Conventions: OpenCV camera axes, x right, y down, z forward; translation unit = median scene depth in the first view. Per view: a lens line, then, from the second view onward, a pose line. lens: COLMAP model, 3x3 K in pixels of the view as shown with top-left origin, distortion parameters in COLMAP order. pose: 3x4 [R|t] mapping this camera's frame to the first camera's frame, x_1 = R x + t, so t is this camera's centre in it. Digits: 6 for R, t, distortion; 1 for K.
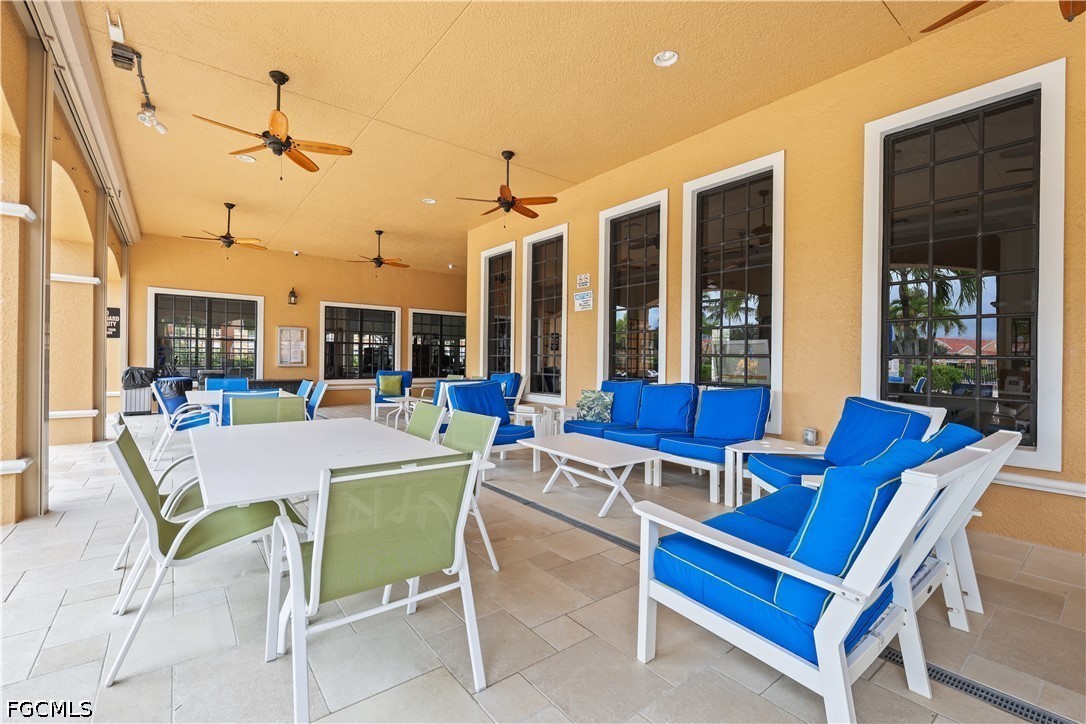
lens RADIAL K [[475.9, 0, 543.0], [0, 475.9, 362.0], [0, 0, 1]] dist [-0.000010, 0.000011]
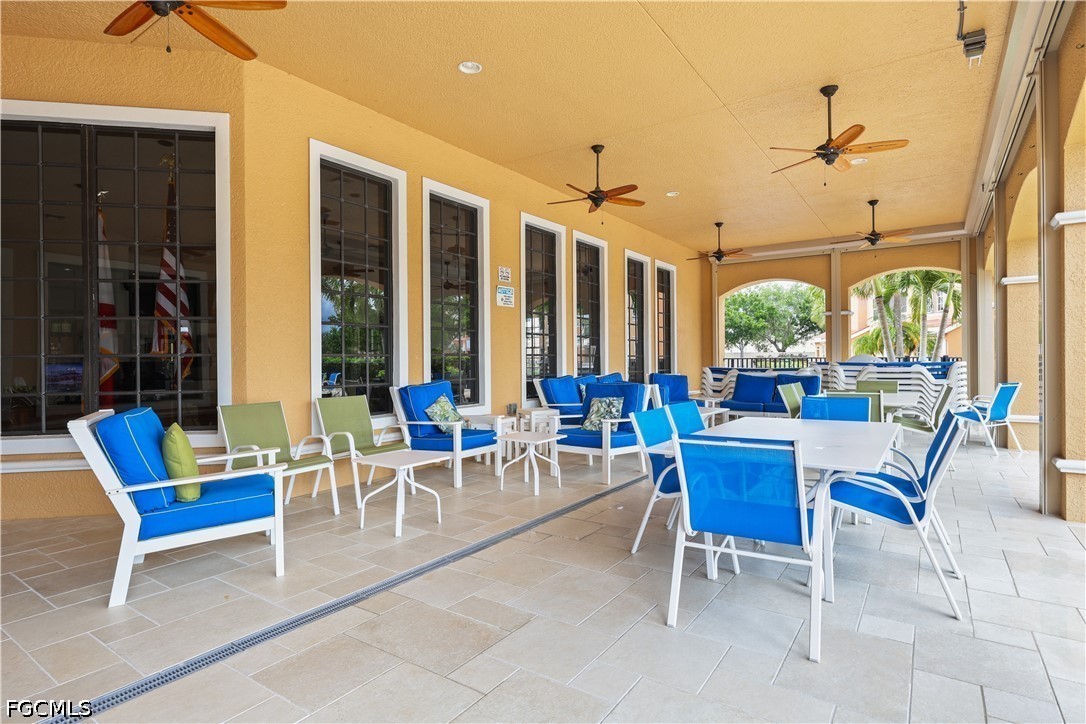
lens RADIAL K [[556.8, 0, 543.0], [0, 556.8, 362.0], [0, 0, 1]] dist [-0.001154, -0.000150]
pose [[-0.296482, -0.017442, 0.954879, -0.972263], [0.010148, 0.999719, 0.021412, -0.020954], [-0.954984, 0.016038, -0.296222, 1.238325]]
